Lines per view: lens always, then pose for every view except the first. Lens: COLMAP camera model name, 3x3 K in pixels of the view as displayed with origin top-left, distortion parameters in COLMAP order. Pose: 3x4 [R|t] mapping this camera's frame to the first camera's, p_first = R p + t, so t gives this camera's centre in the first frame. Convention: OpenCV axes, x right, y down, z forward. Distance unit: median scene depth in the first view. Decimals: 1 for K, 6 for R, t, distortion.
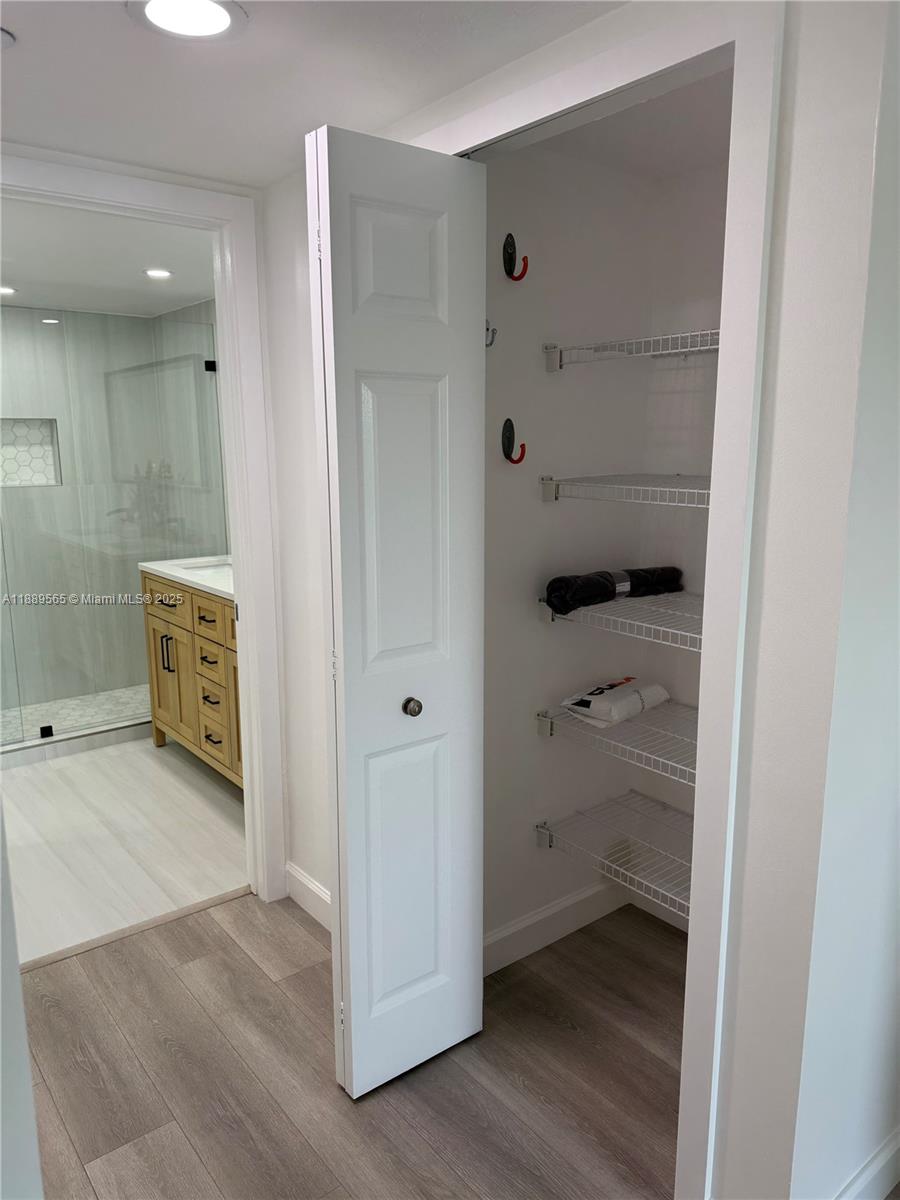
lens RADIAL K [[835.2, 0, 448.7], [0, 835.2, 595.5], [0, 0, 1]] dist [0.006191, -0.006650]
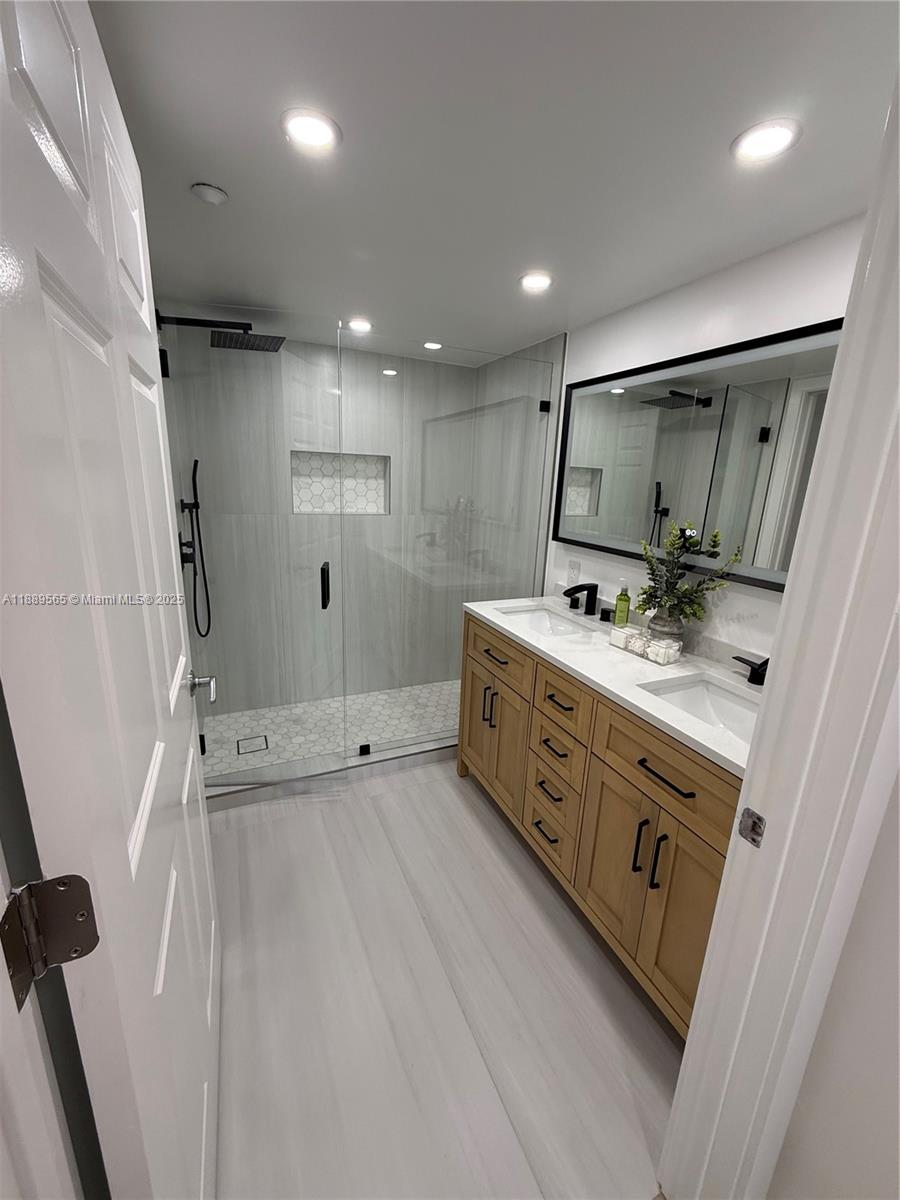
lens RADIAL K [[479.9, 0, 451.2], [0, 479.9, 596.7], [0, 0, 1]] dist [-0.001037, 0.000084]
pose [[0.965748, 0.104438, -0.237535, -0.213786], [-0.091339, 0.993661, 0.065530, -0.071246], [0.242873, -0.041589, 0.969166, 0.378420]]
